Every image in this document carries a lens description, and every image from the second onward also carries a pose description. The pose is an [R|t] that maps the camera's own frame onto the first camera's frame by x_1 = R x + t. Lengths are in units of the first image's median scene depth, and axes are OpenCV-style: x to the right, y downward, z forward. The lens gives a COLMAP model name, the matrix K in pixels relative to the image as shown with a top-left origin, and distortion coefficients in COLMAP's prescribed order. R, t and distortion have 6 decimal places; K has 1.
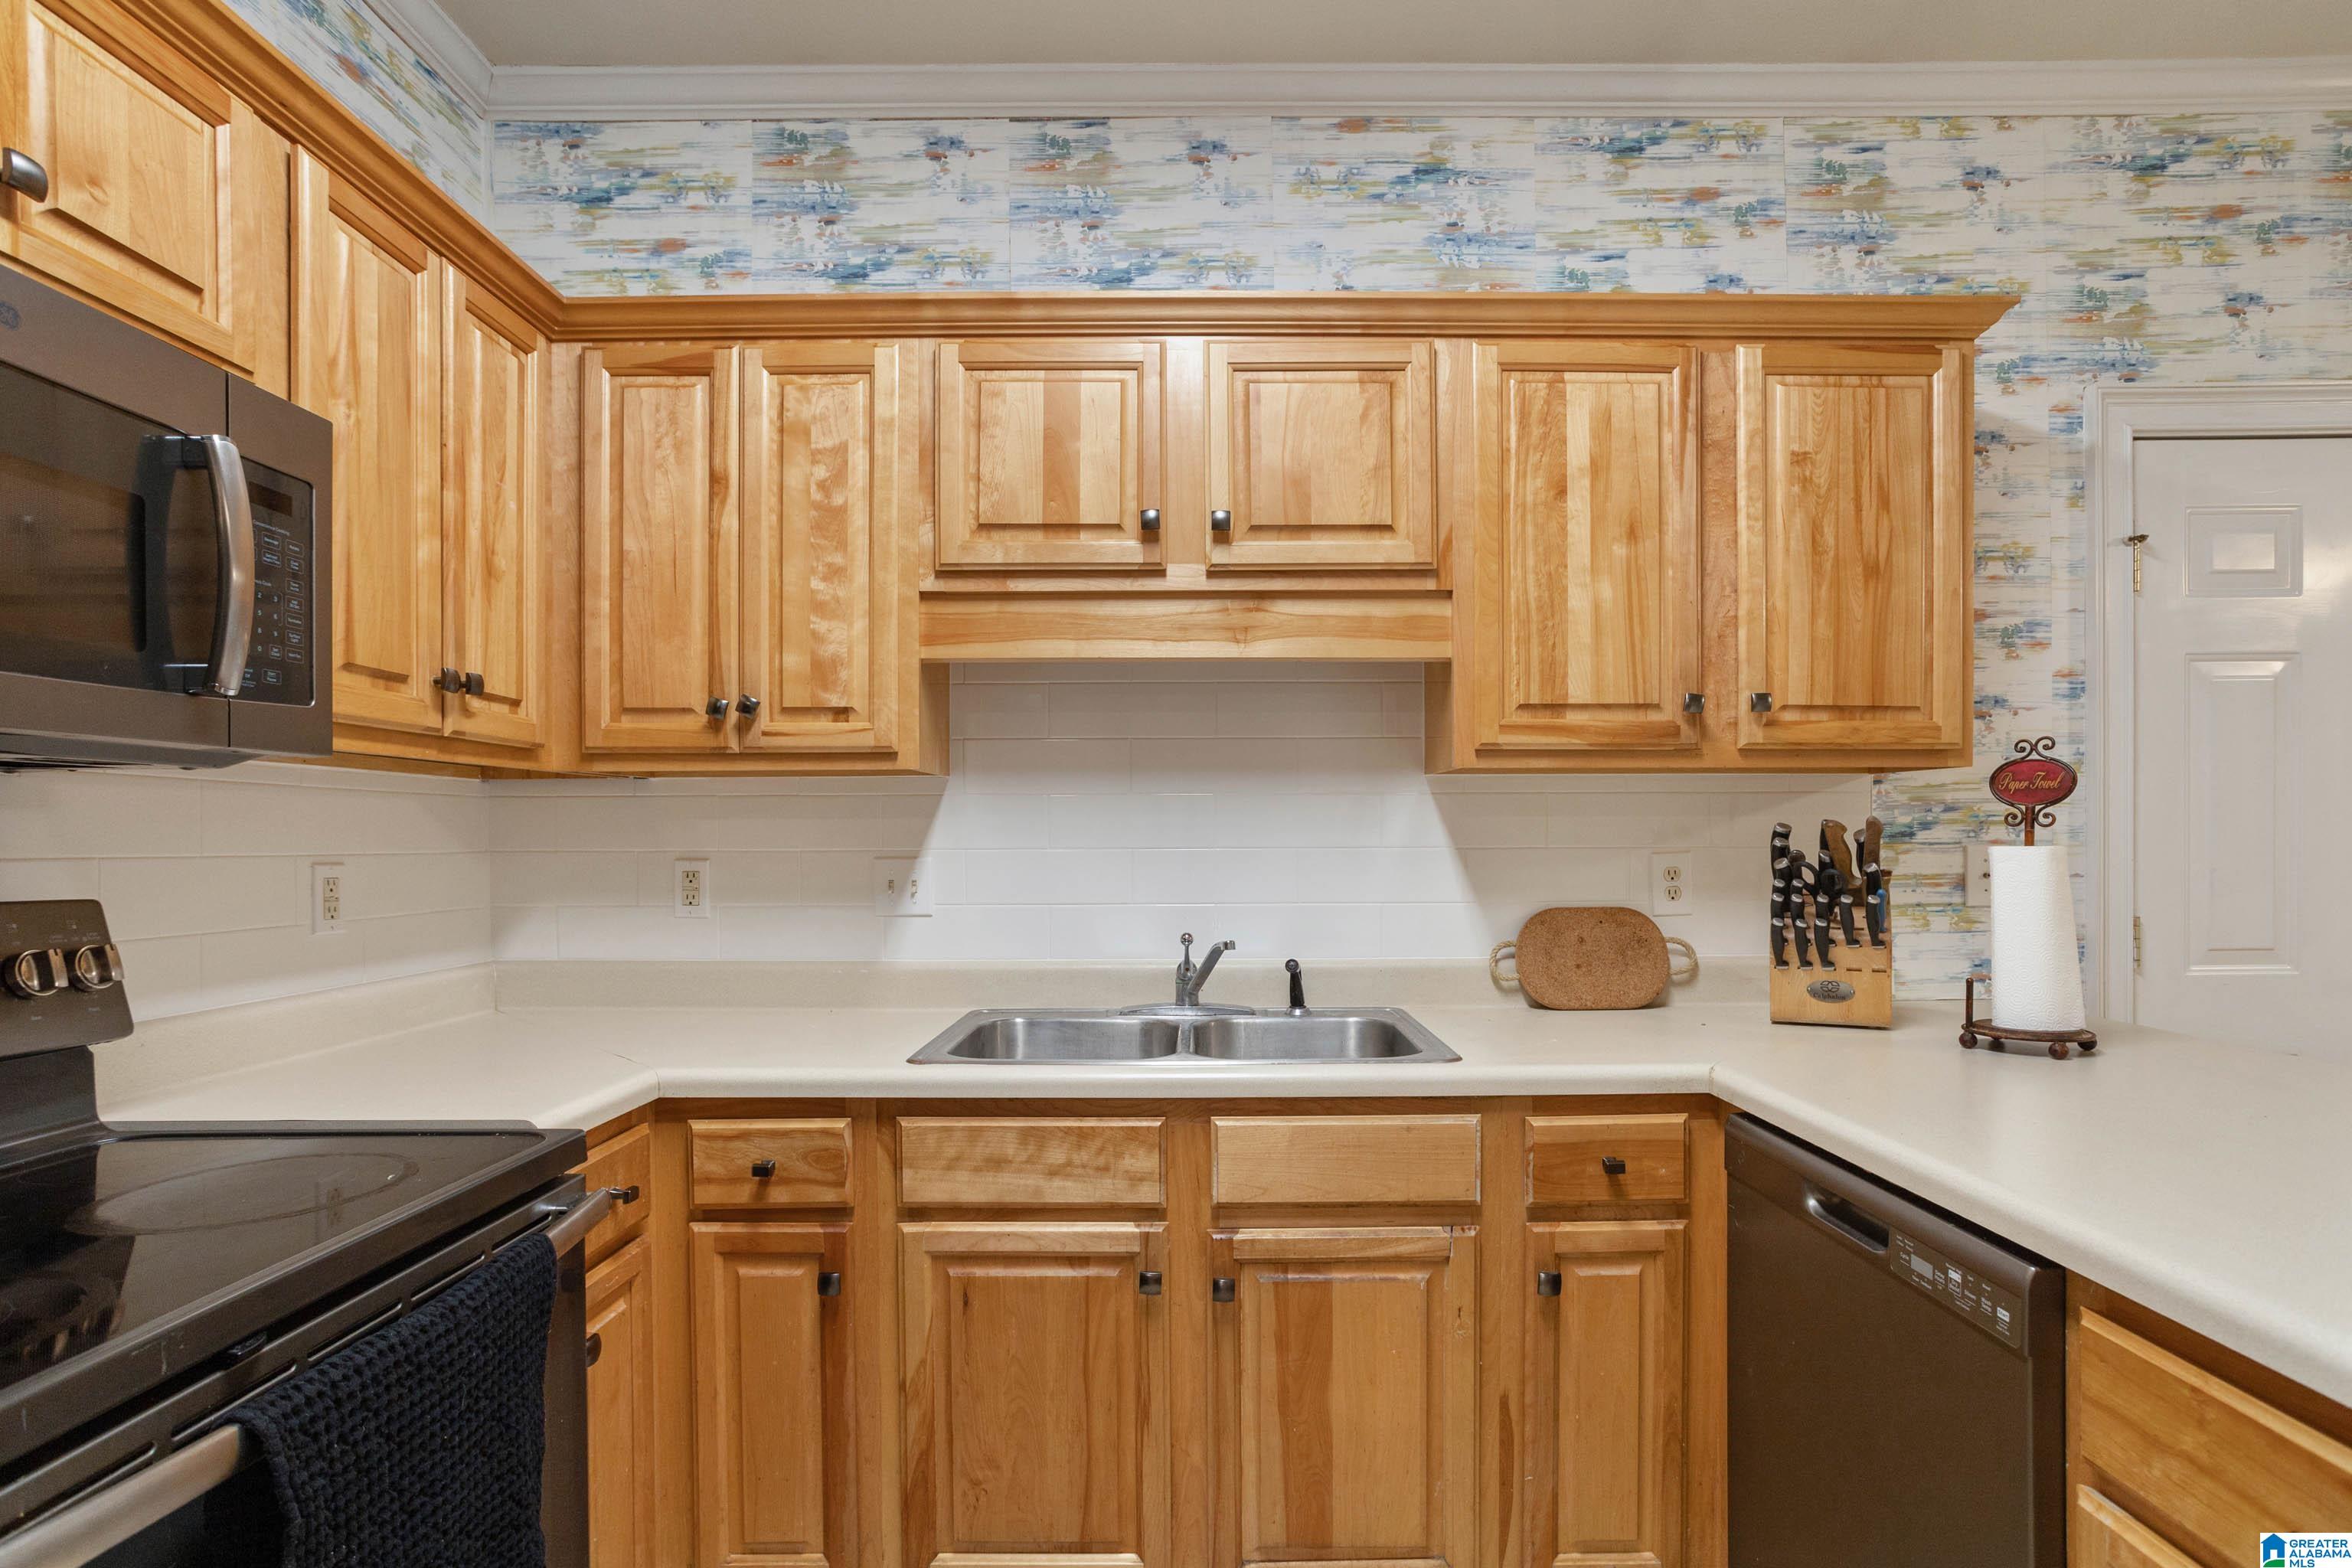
lens RADIAL K [[1191.7, 0, 1184.6], [0, 1191.7, 839.4], [0, 0, 1]] dist [-0.053351, 0.034371]
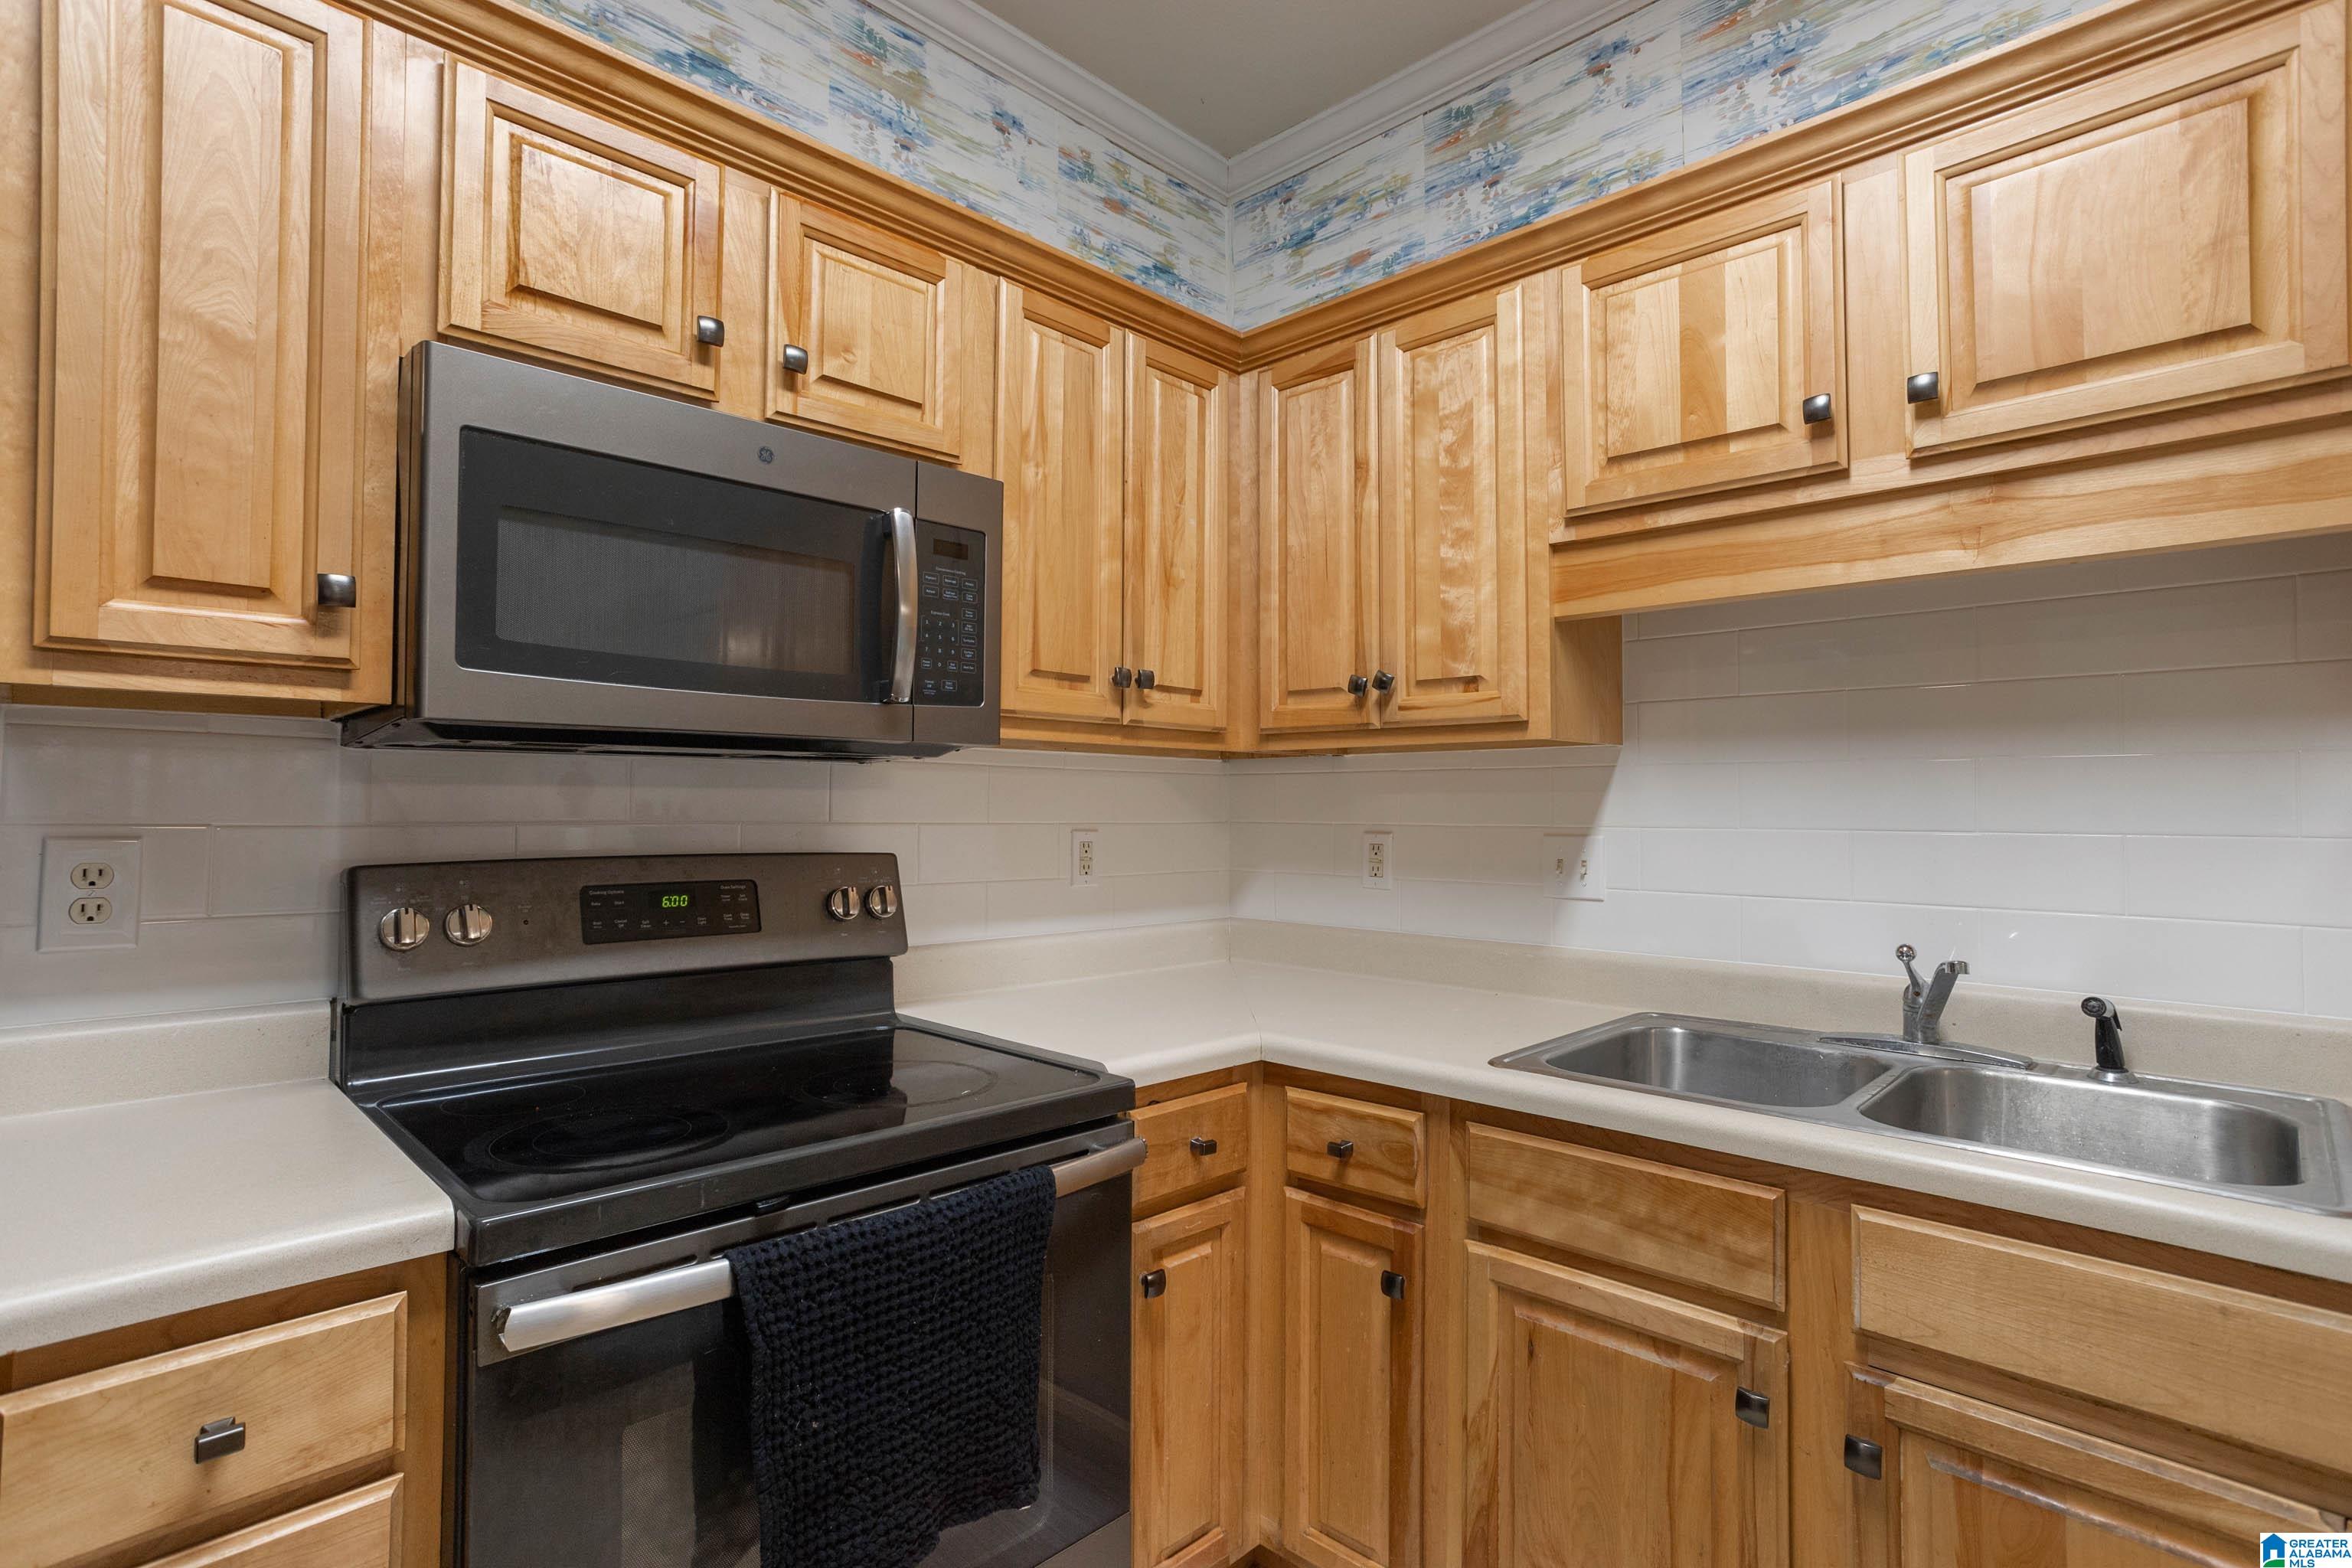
lens RADIAL K [[1137.5, 0, 1181.4], [0, 1137.5, 770.9], [0, 0, 1]] dist [-0.055637, 0.035493]
pose [[0.709947, -0.015404, -0.704086, 0.186217], [-0.009572, 0.999457, -0.031518, -0.004775], [0.704190, 0.029116, 0.709415, 0.192315]]
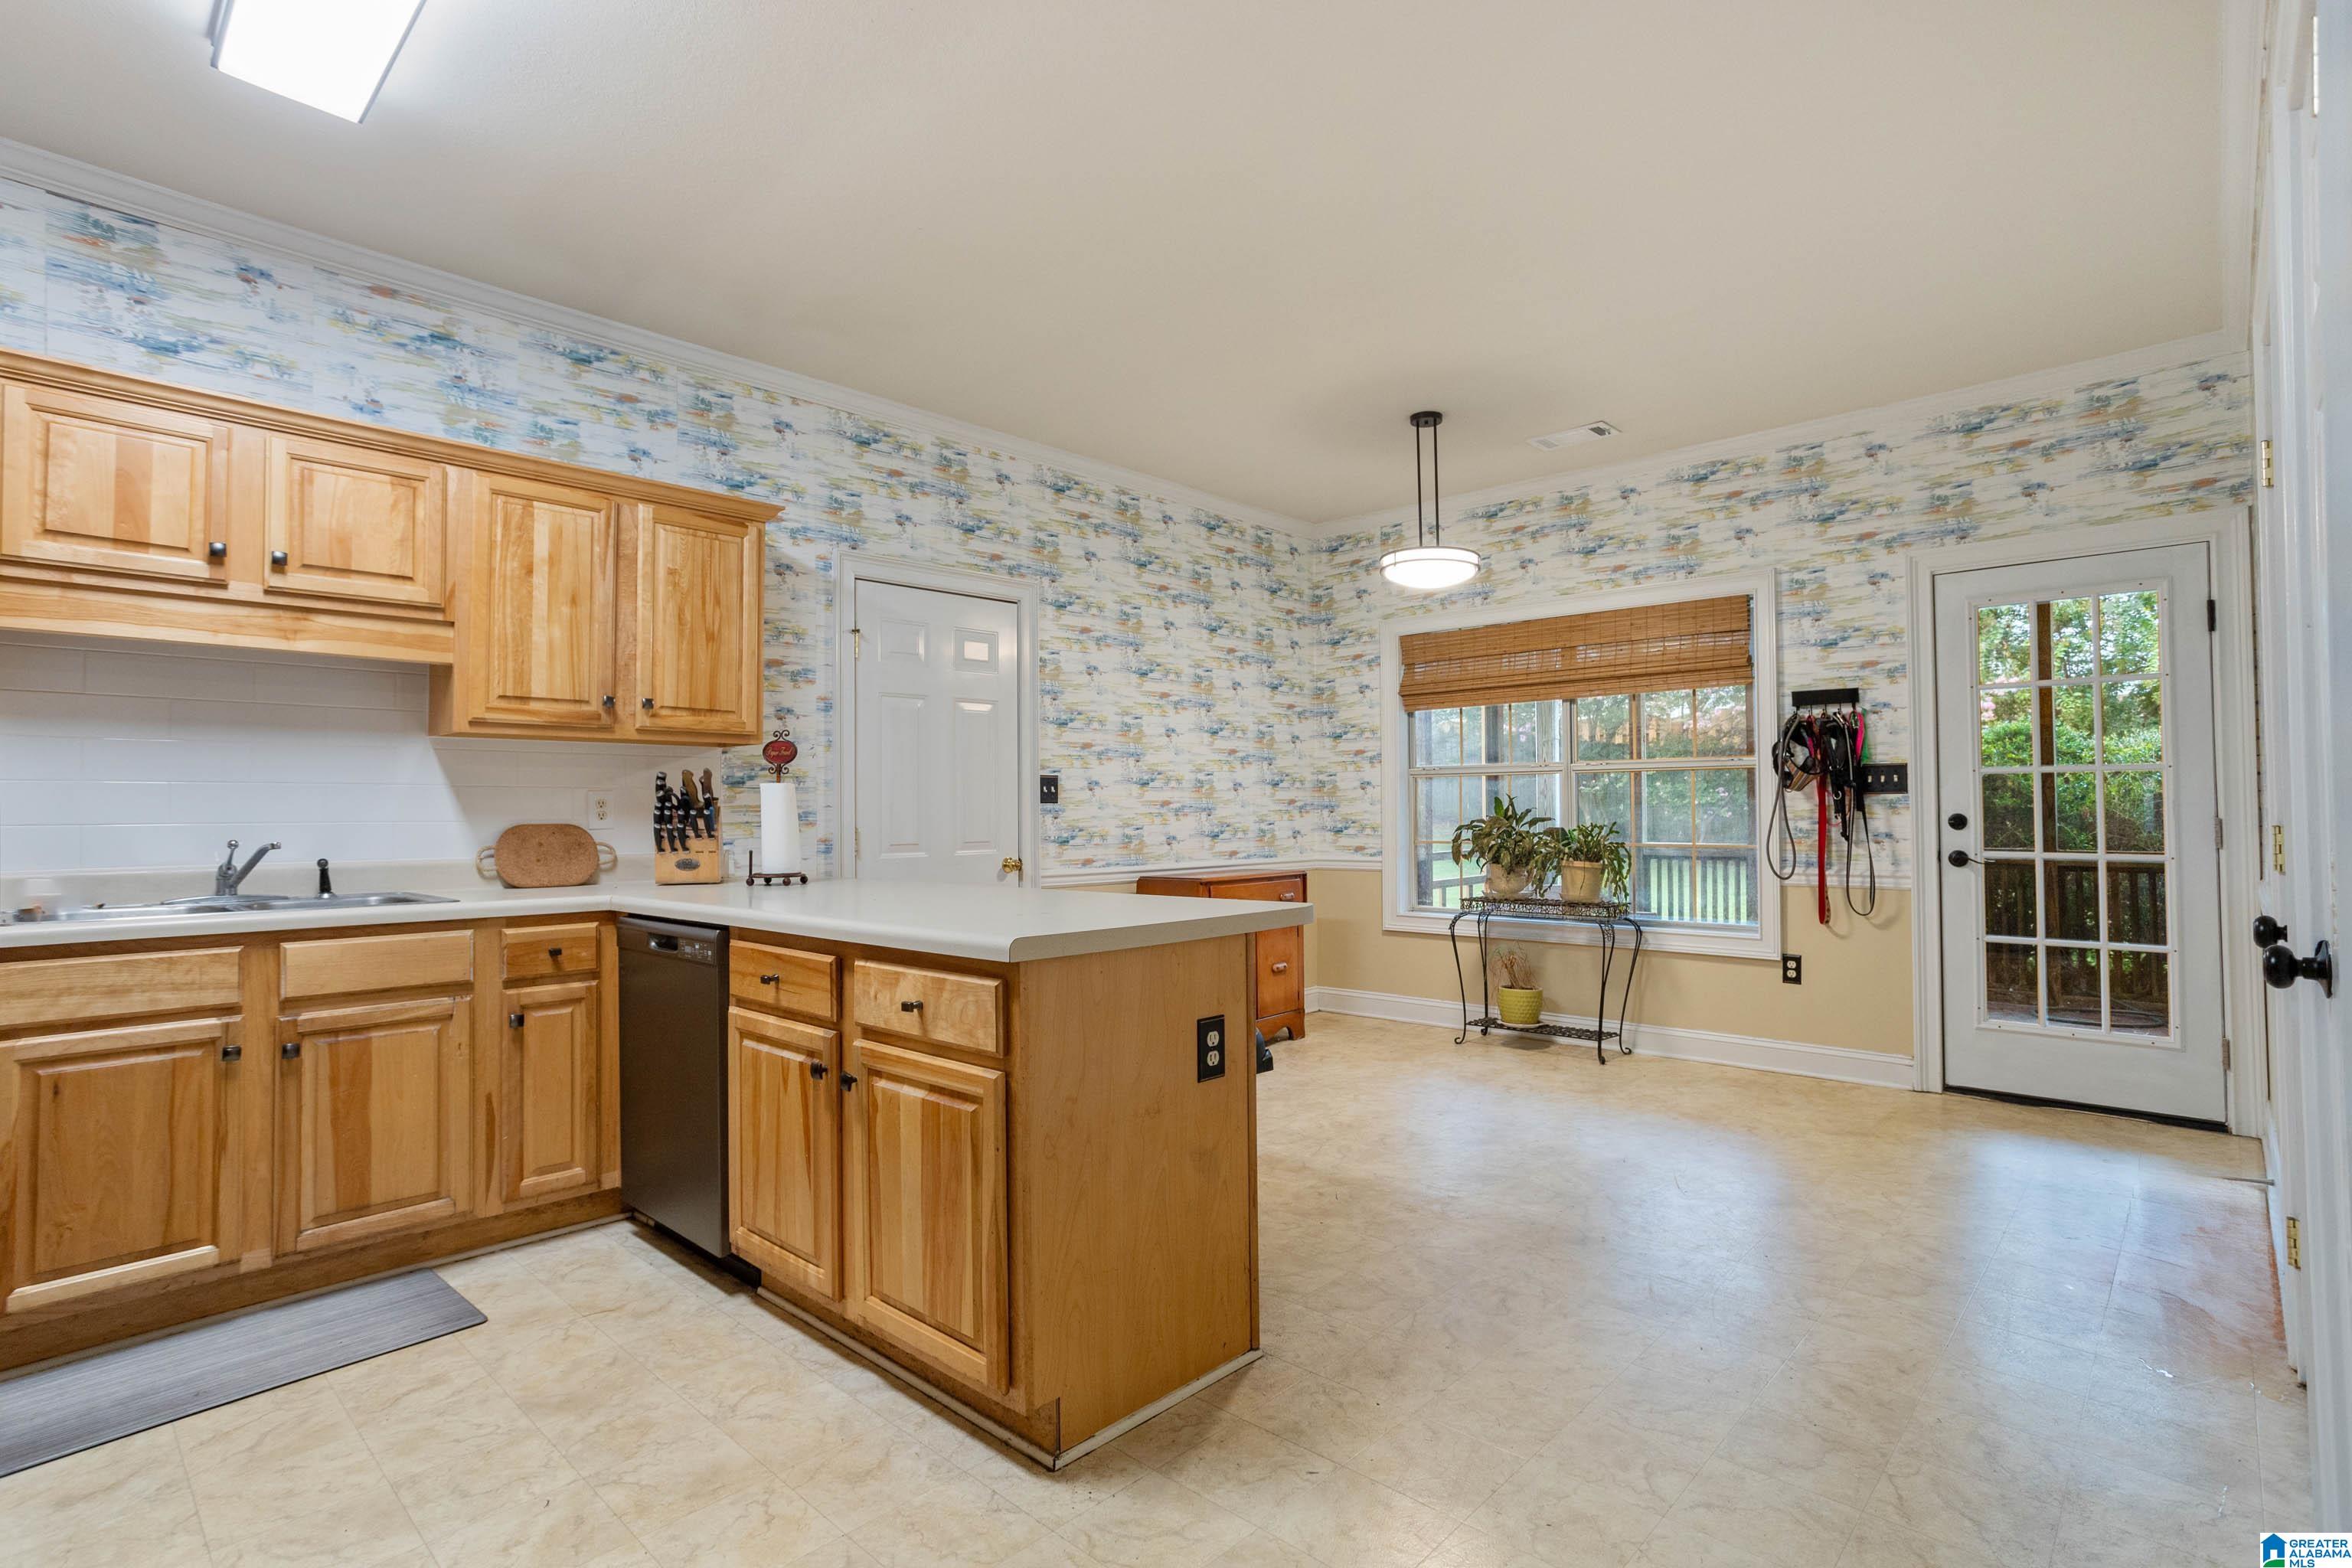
lens RADIAL K [[1134.5, 0, 1176.0], [0, 1134.5, 784.0], [0, 0, 1]] dist [-0.049065, 0.029405]
pose [[0.680139, 0.016931, 0.732888, -0.221109], [0.006407, 0.999558, -0.029037, 0.062277], [-0.733055, 0.024445, 0.679729, -0.763882]]
